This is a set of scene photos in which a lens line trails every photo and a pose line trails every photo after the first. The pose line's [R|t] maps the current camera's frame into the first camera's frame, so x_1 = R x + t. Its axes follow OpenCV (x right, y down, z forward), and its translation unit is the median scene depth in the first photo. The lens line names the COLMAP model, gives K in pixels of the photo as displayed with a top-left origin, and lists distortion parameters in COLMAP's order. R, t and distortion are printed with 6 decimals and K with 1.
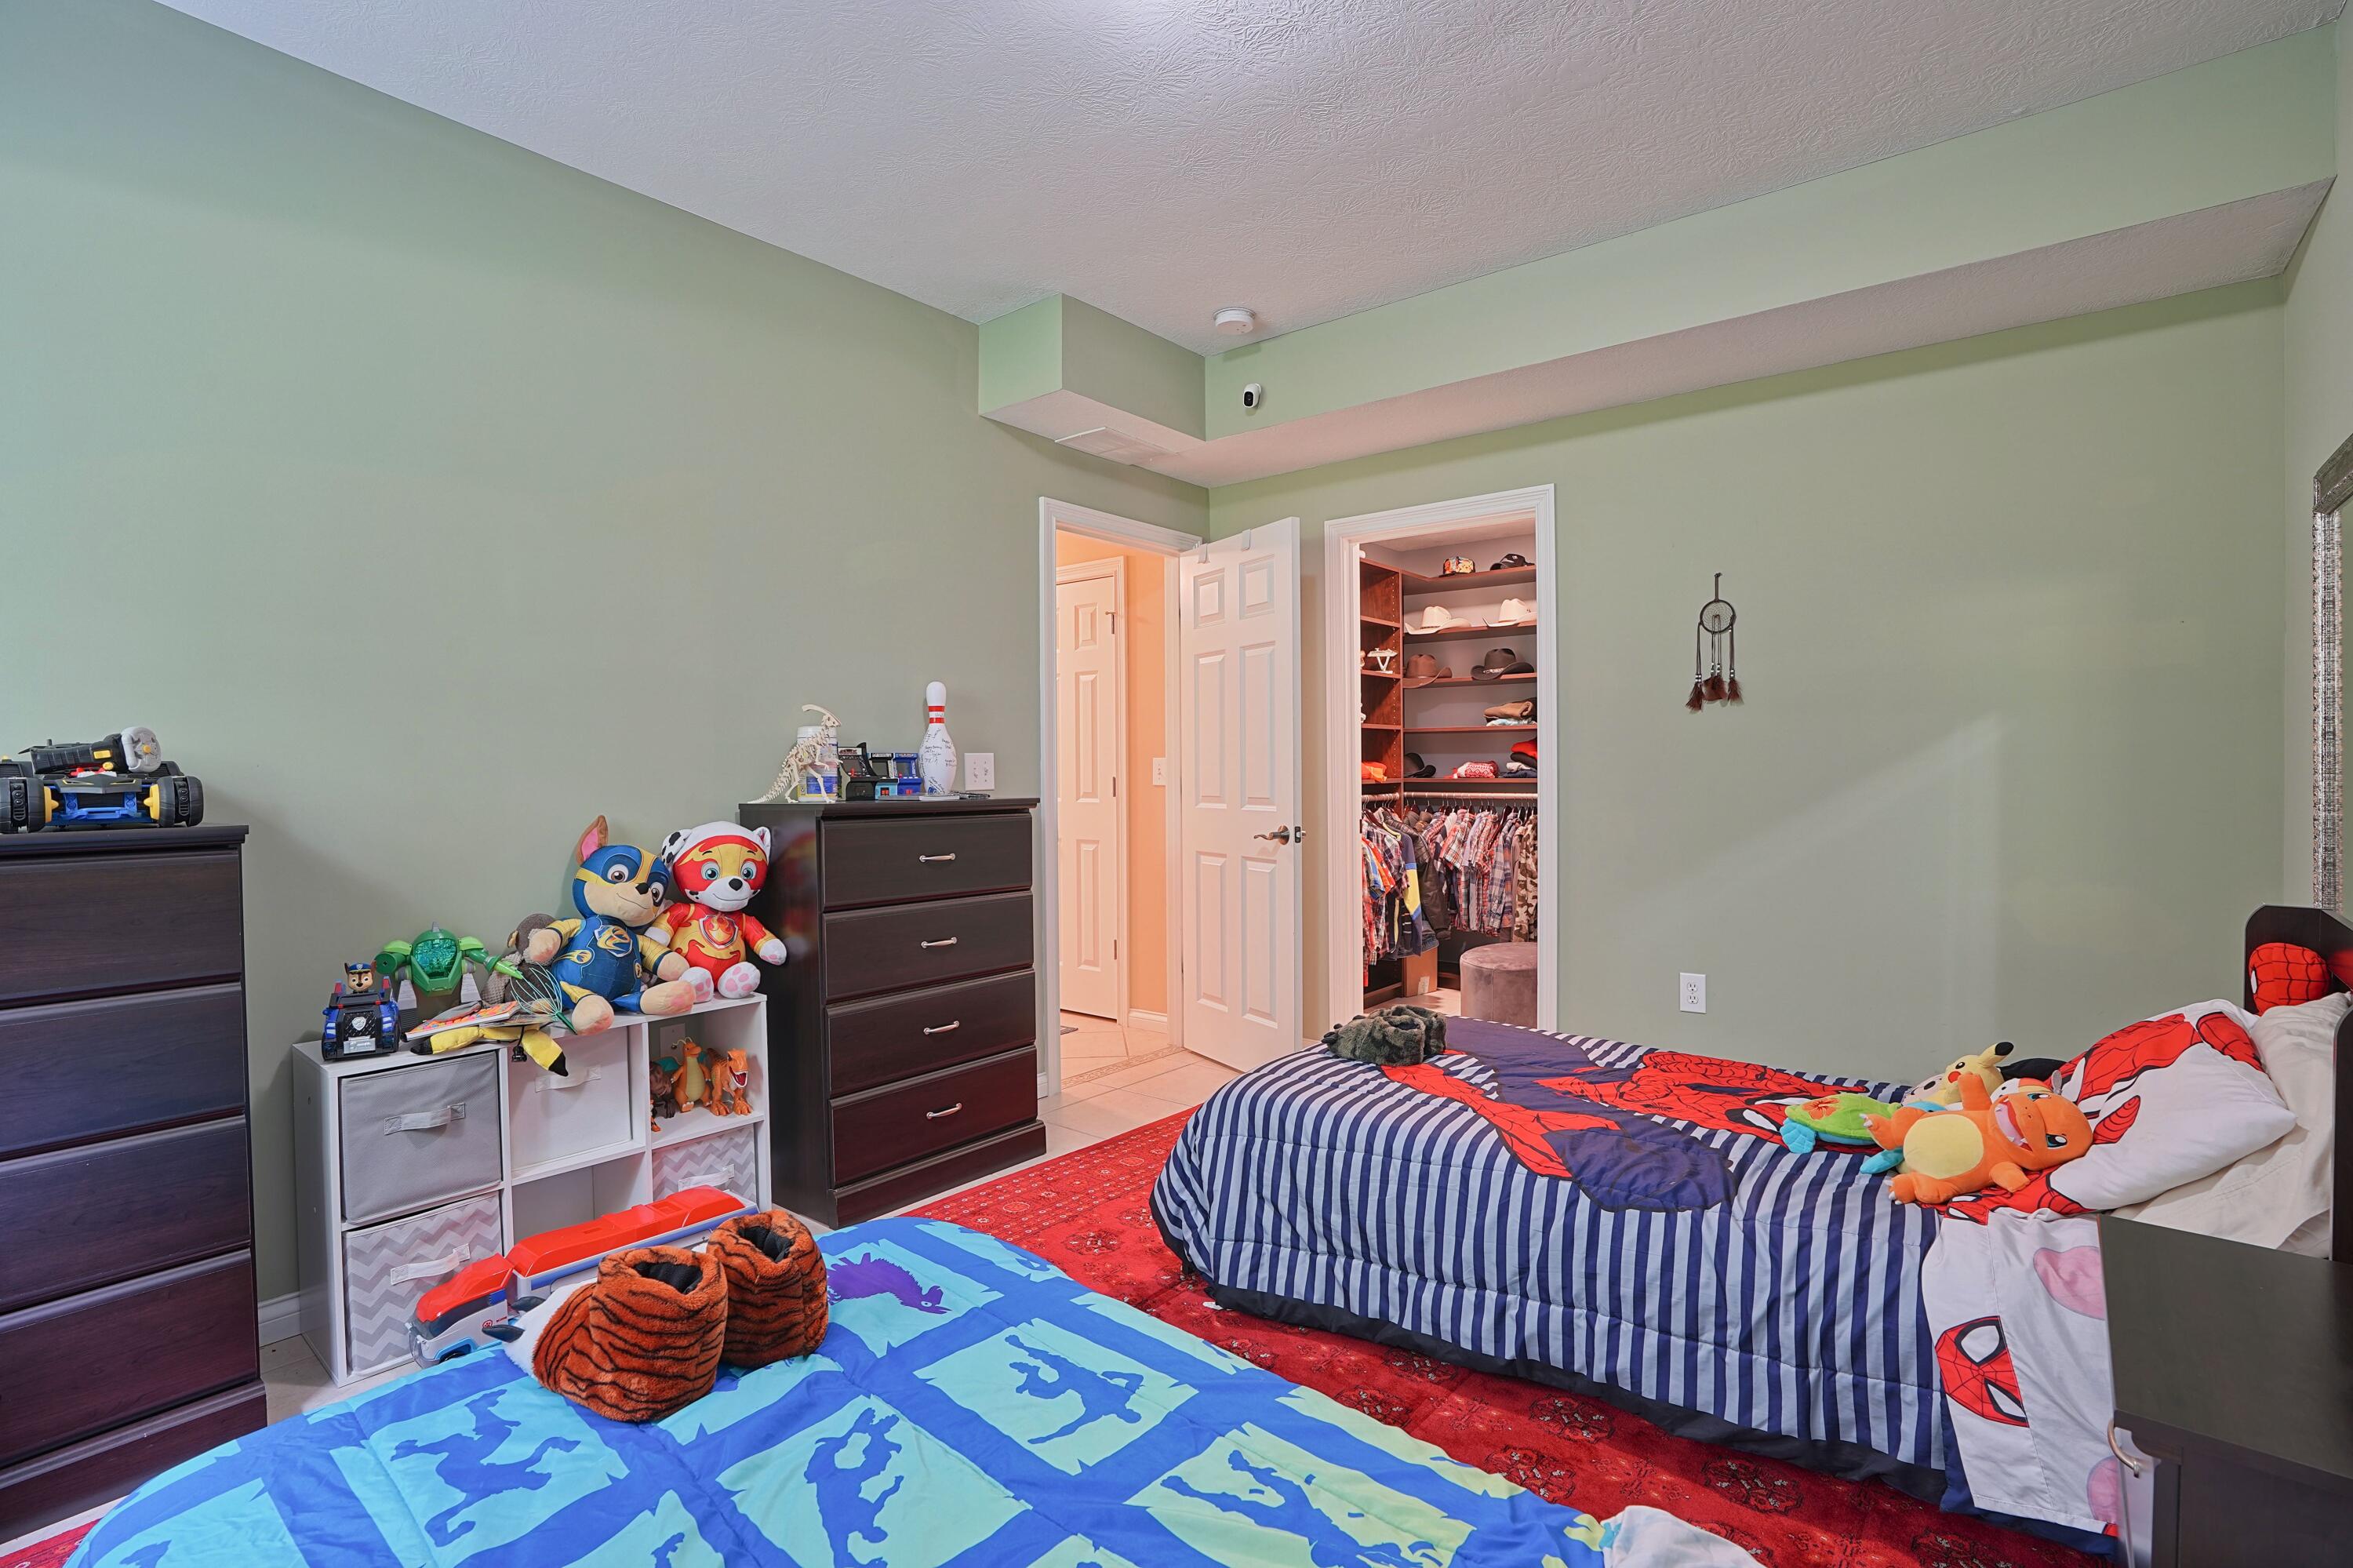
lens RADIAL K [[1088.2, 0, 1176.5], [0, 1088.2, 784.0], [0, 0, 1]] dist [-0.077731, 0.031678]
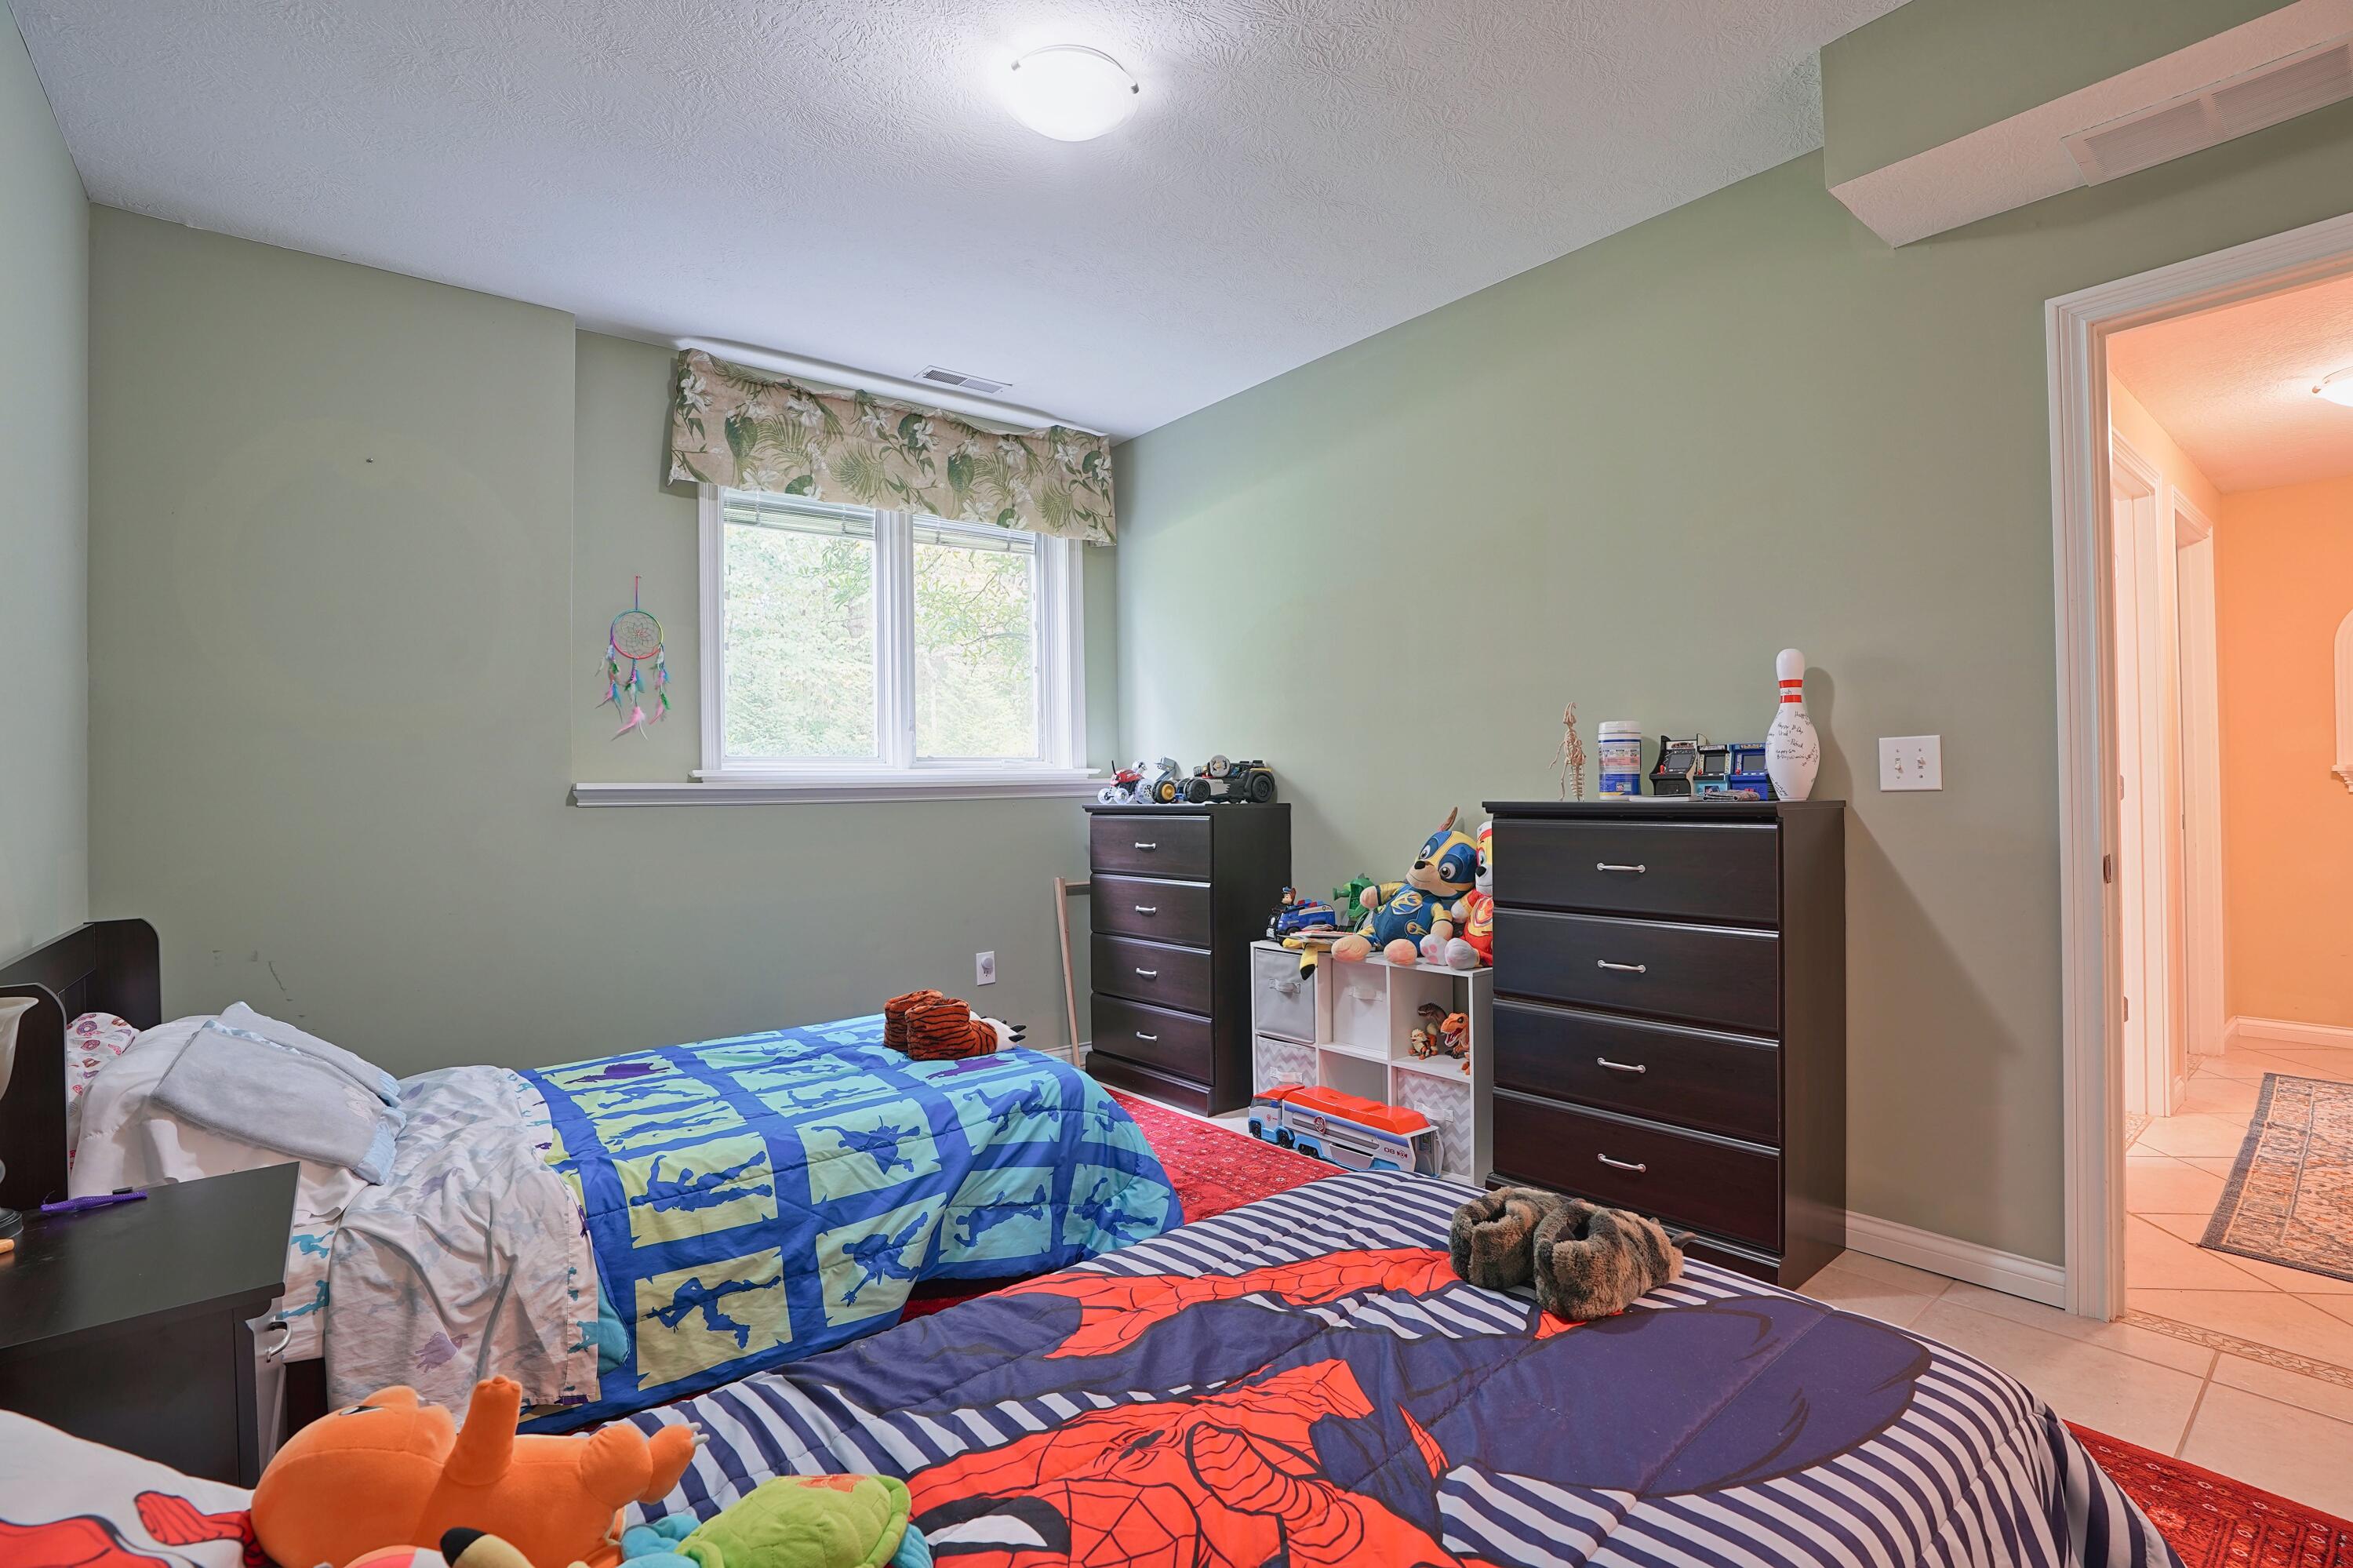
lens RADIAL K [[1088.2, 0, 1176.5], [0, 1088.2, 784.0], [0, 0, 1]] dist [-0.077731, 0.031678]
pose [[-0.197558, 0.007911, -0.980259, 0.849027], [0.002124, 0.999969, 0.007642, -0.007103], [0.980289, -0.000572, -0.197568, 1.018449]]
